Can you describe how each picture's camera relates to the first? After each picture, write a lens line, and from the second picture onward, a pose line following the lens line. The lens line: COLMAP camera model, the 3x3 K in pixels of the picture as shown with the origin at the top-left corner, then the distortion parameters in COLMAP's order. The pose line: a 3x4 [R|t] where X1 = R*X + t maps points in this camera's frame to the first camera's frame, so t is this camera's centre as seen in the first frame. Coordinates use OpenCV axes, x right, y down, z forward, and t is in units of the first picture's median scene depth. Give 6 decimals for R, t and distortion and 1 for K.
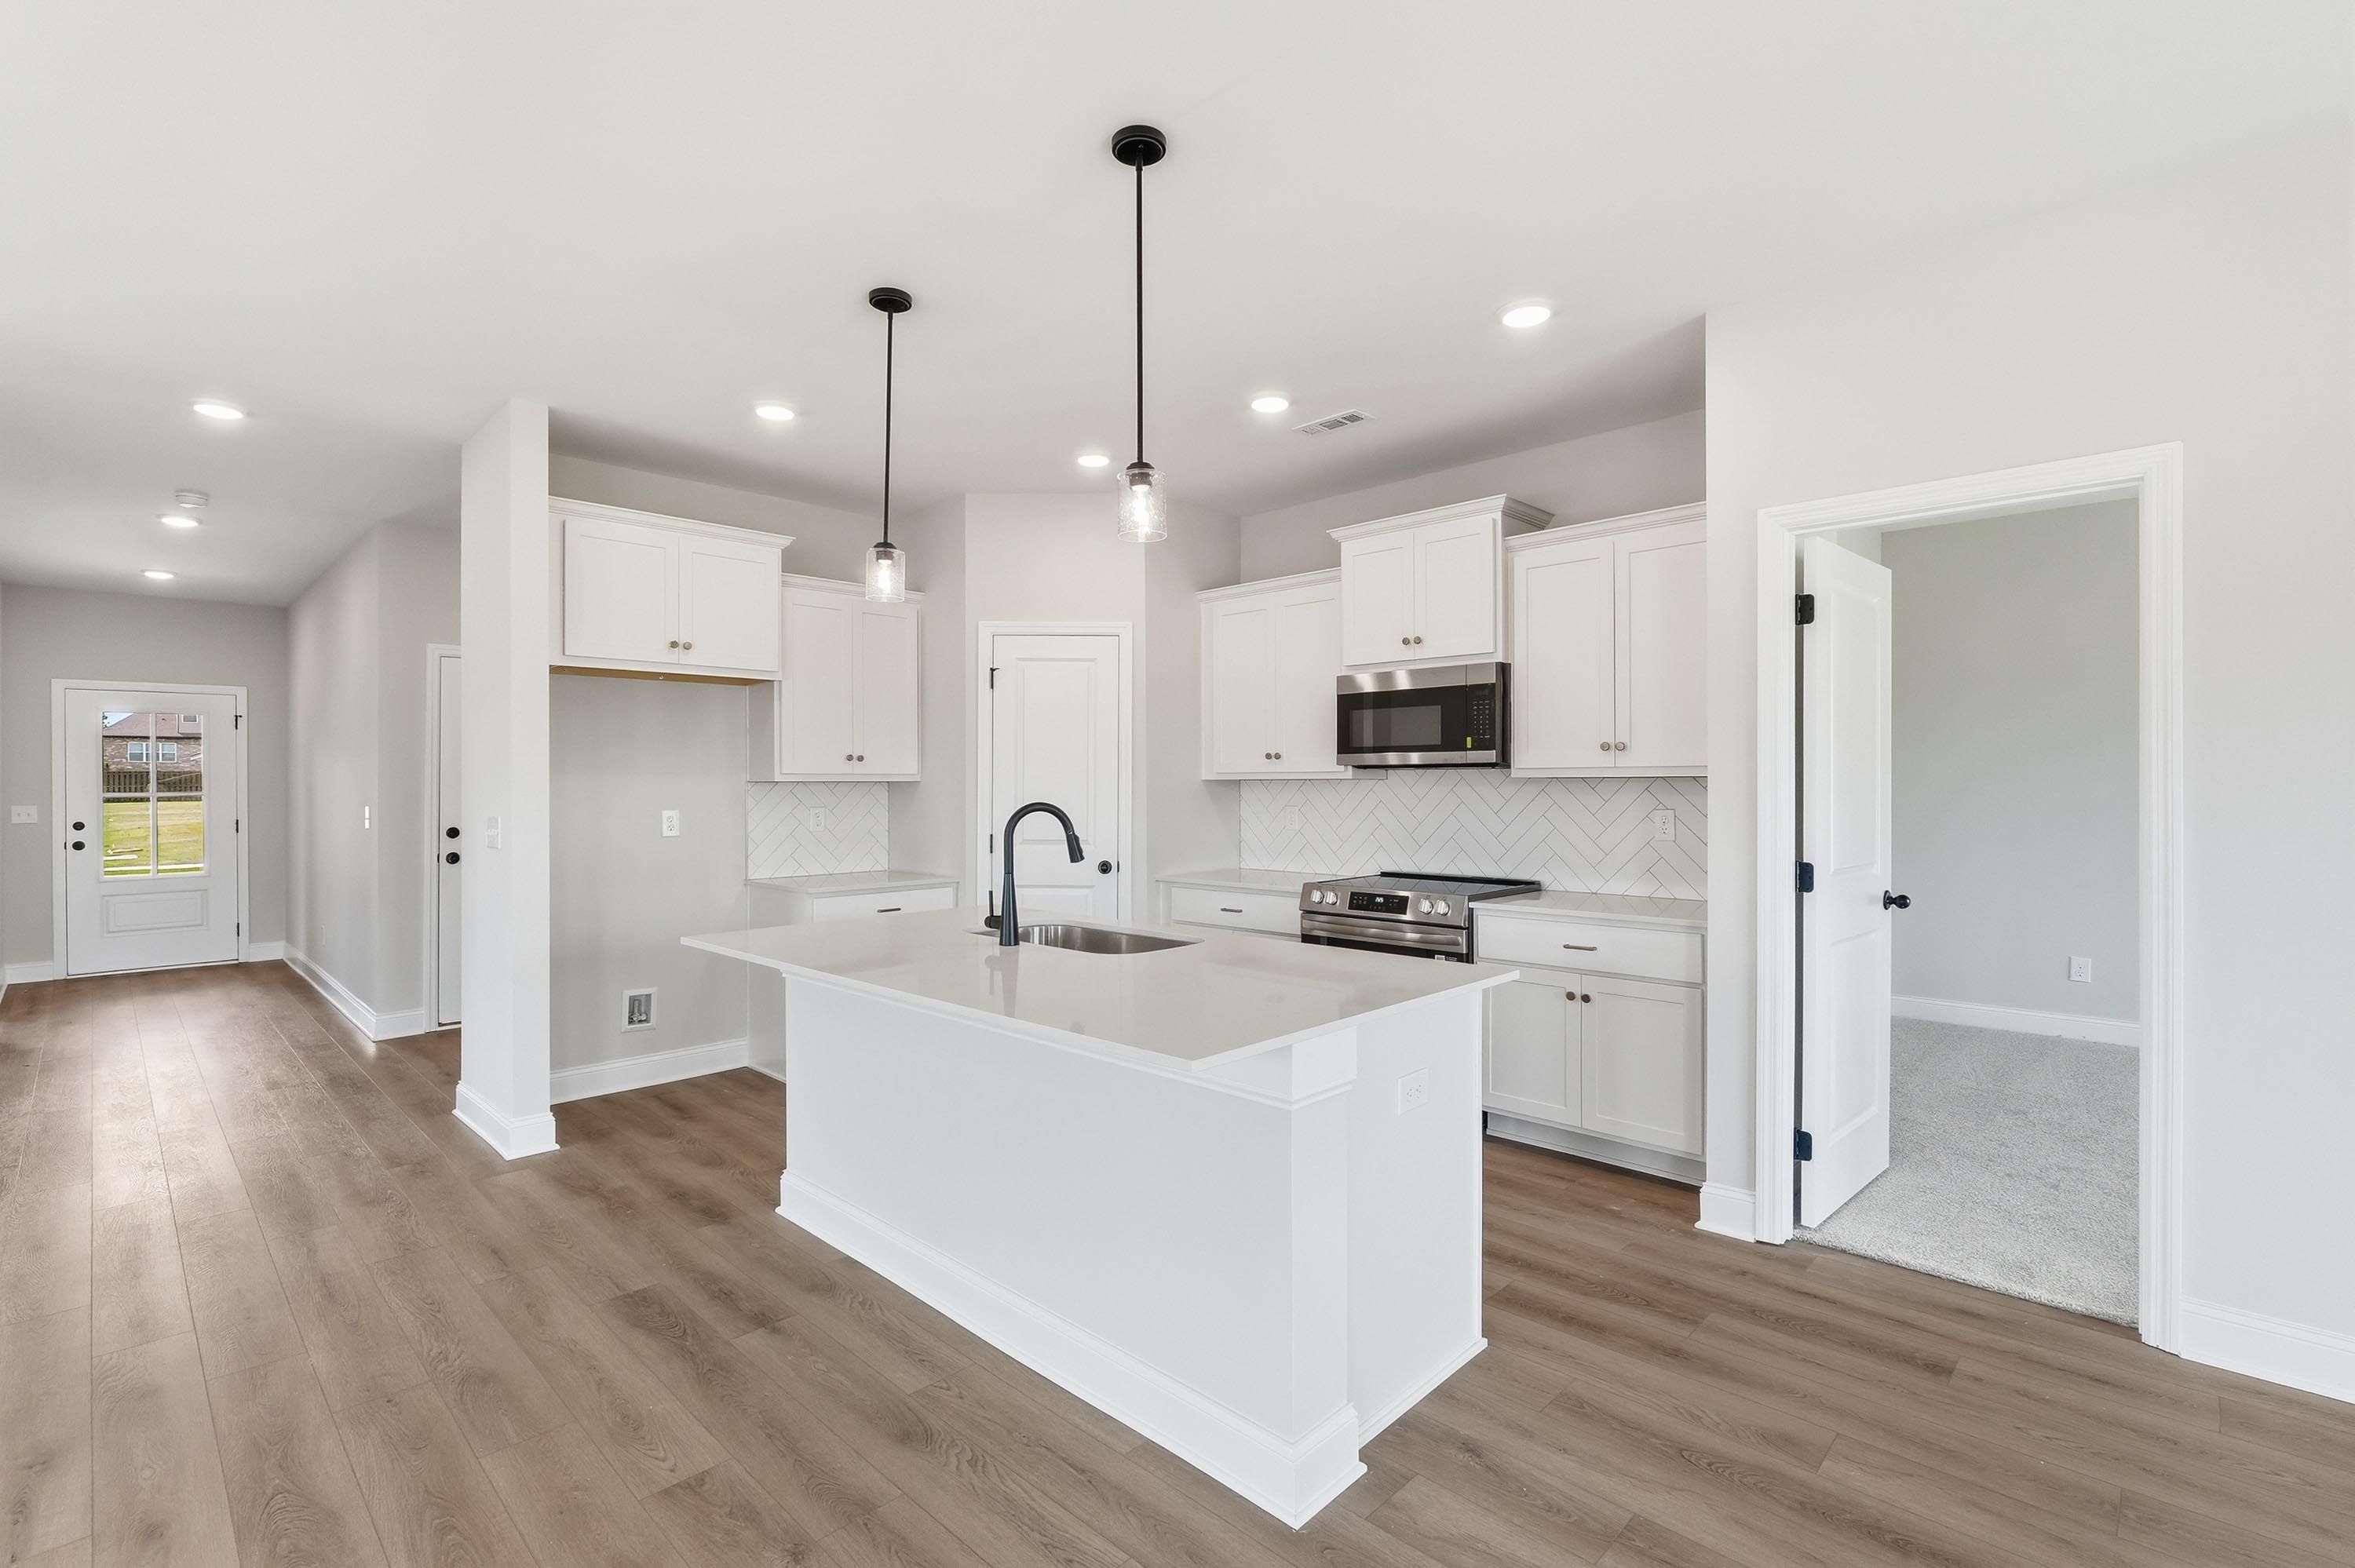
lens RADIAL K [[1050.4, 0, 1177.5], [0, 1050.4, 784.0], [0, 0, 1]] dist [-0.000358, 0.000050]
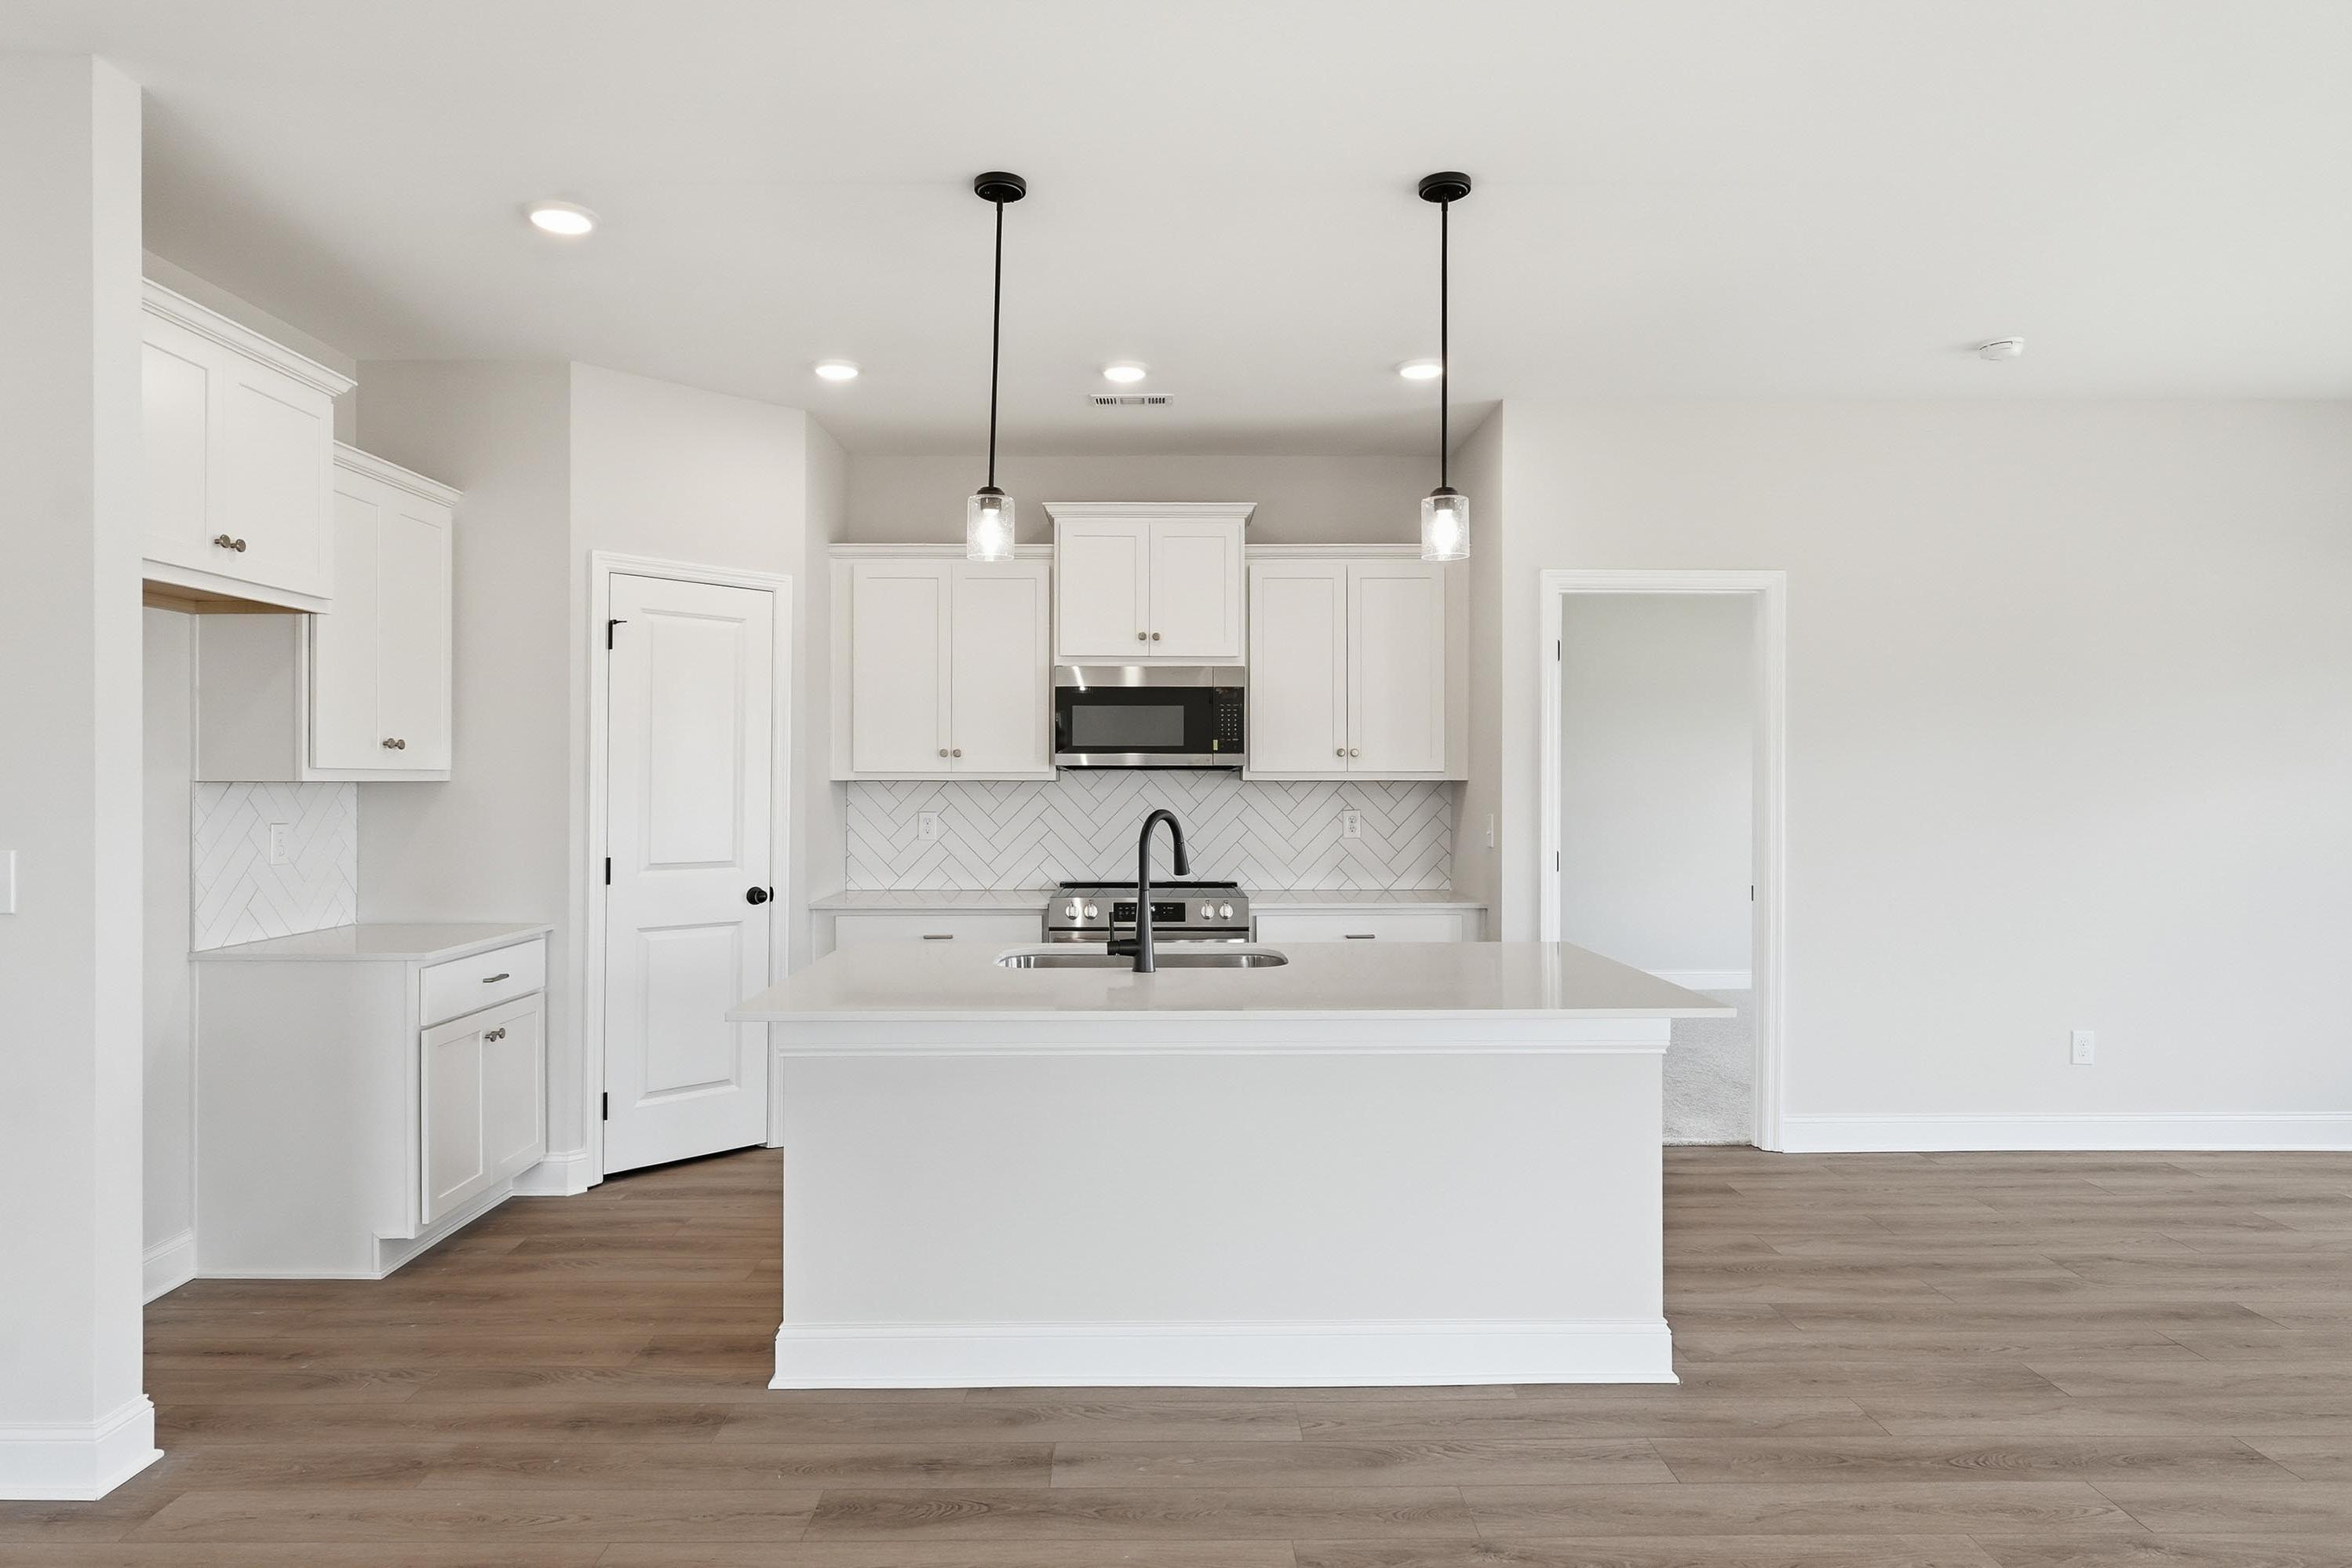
lens RADIAL K [[1299.6, 0, 1176.0], [0, 1299.6, 784.0], [0, 0, 1]] dist [-0.001073, -0.000009]
pose [[0.710856, 0.002266, 0.703334, -0.605288], [-0.002688, 0.999996, -0.000505, -0.001715], [-0.703332, -0.001532, 0.710860, 0.146450]]
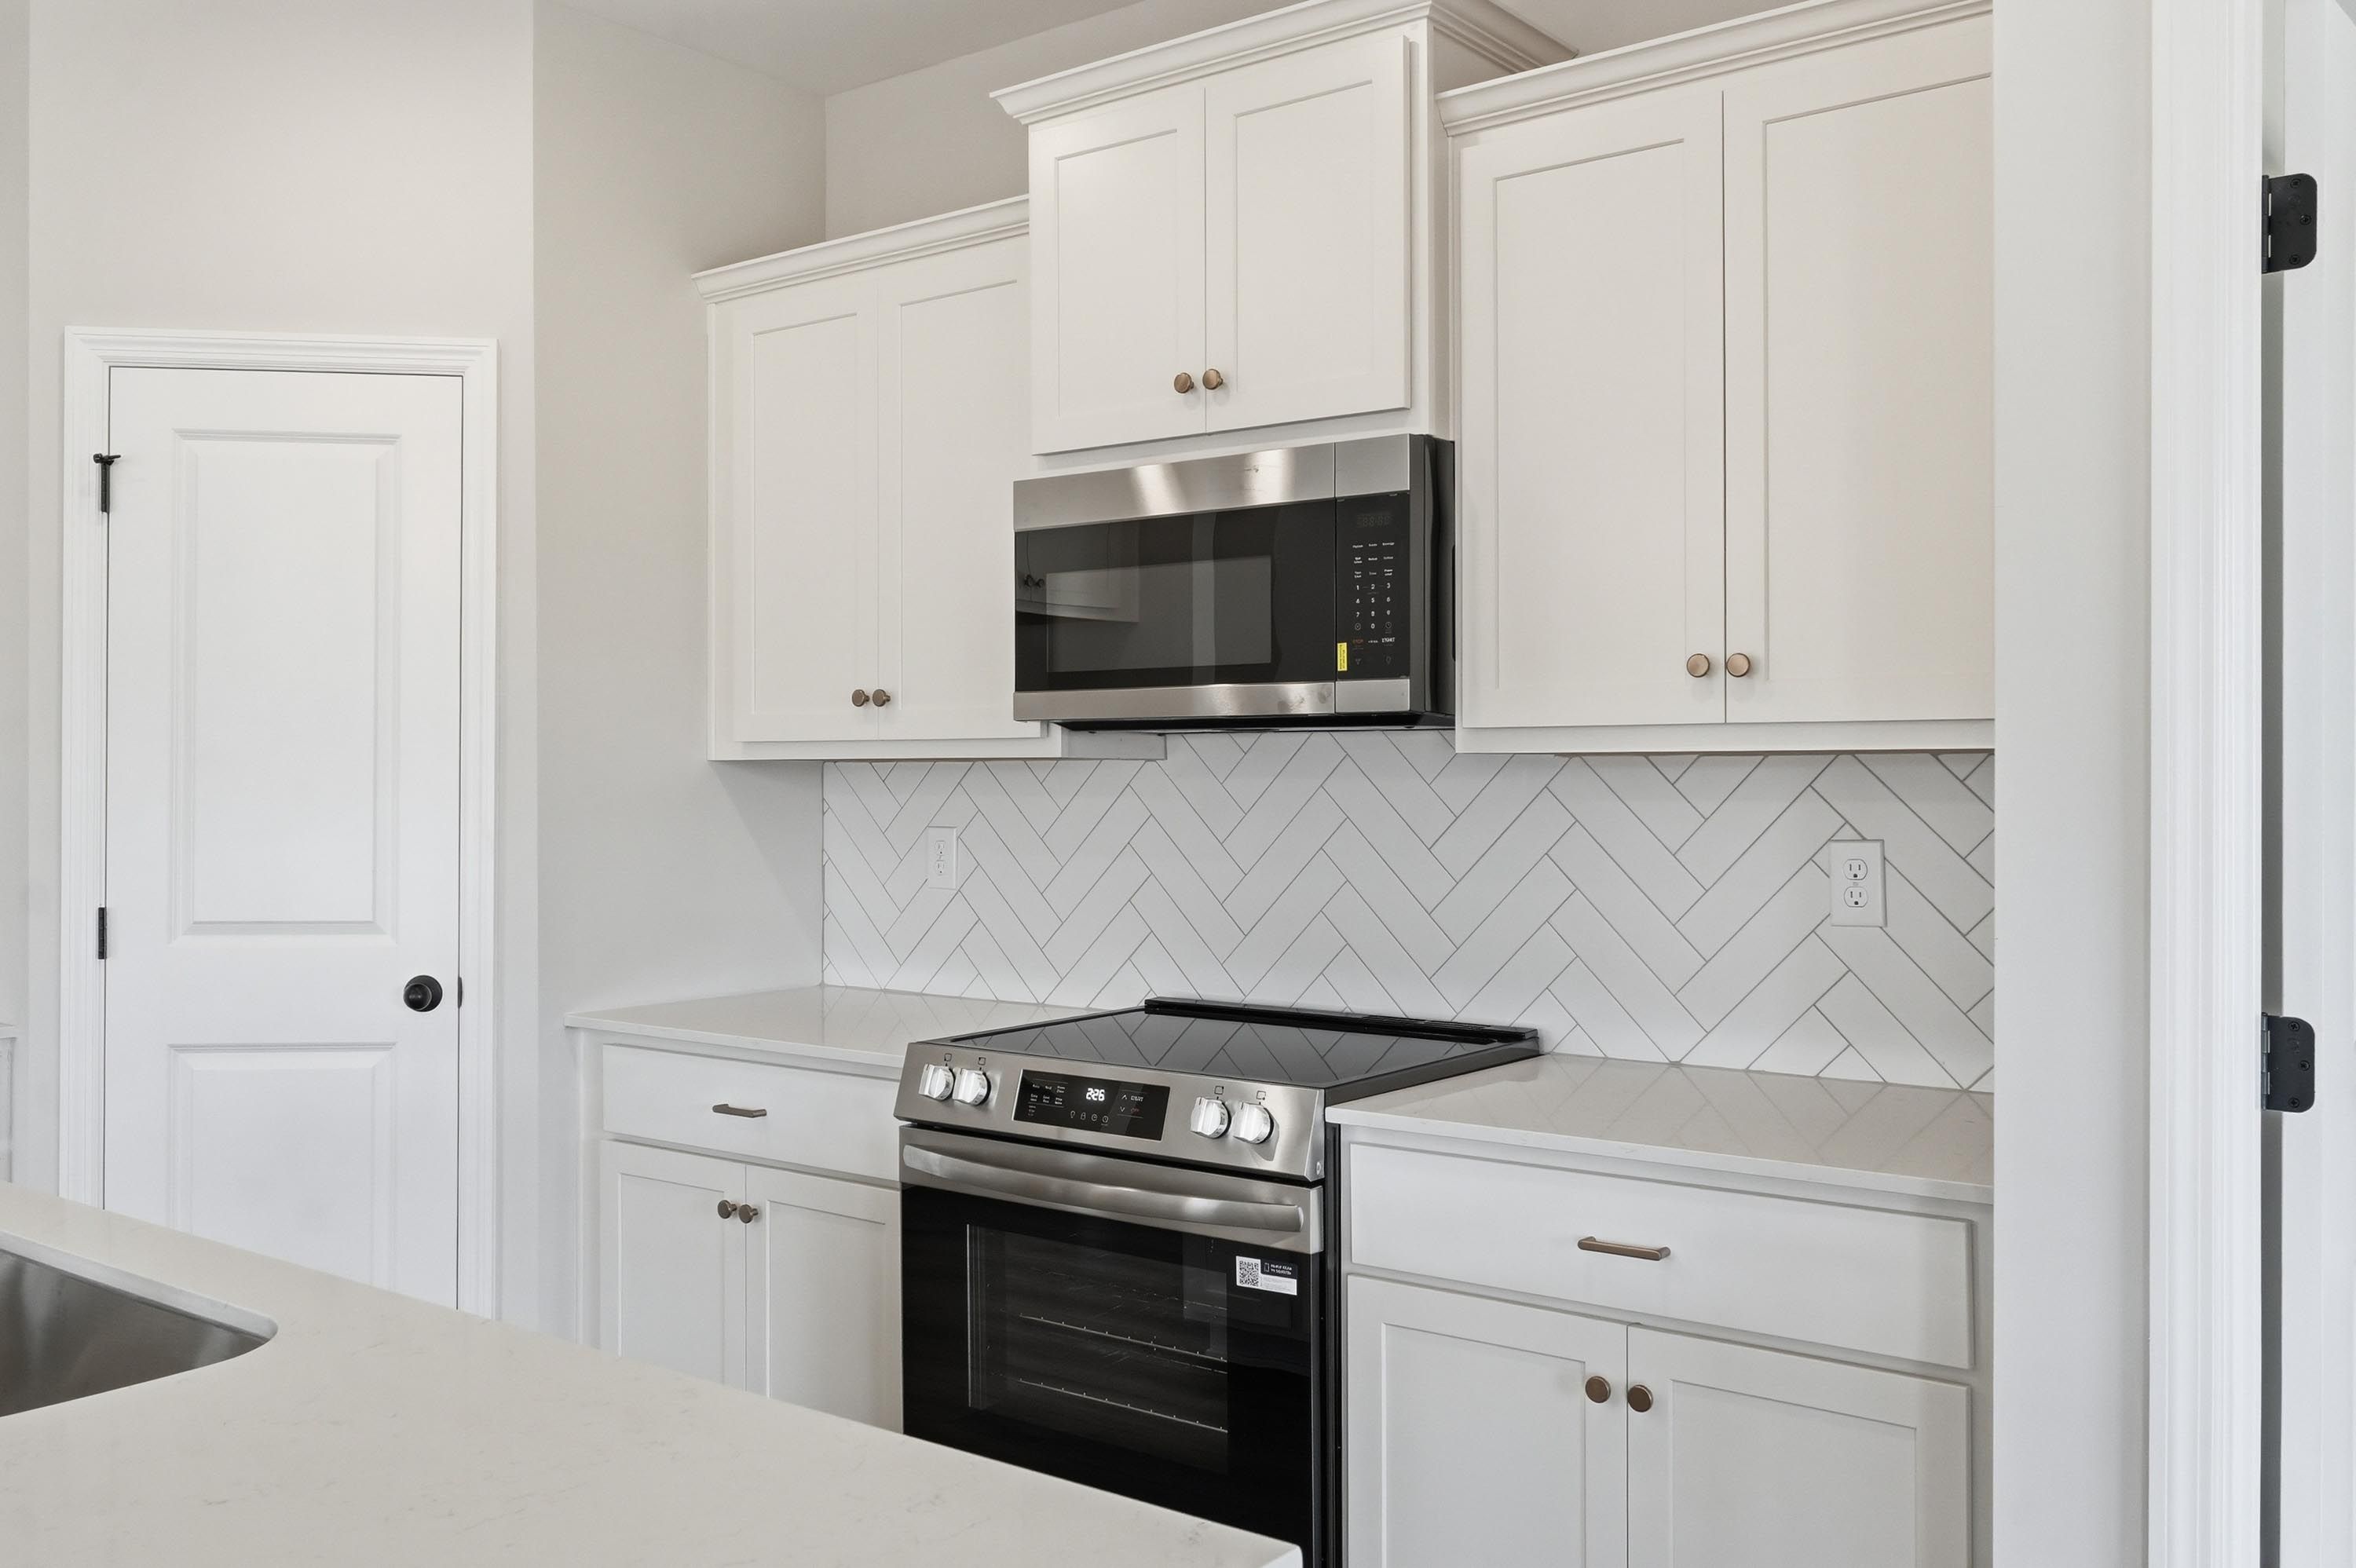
lens RADIAL K [[1998.7, 0, 1172.0], [0, 1998.7, 772.5], [0, 0, 1]] dist [-0.002301, 0.003655]
pose [[0.993881, 0.000004, 0.110454, 0.139836], [-0.000192, 0.999999, 0.001696, -0.000742], [-0.110454, -0.001707, 0.993880, 0.312836]]
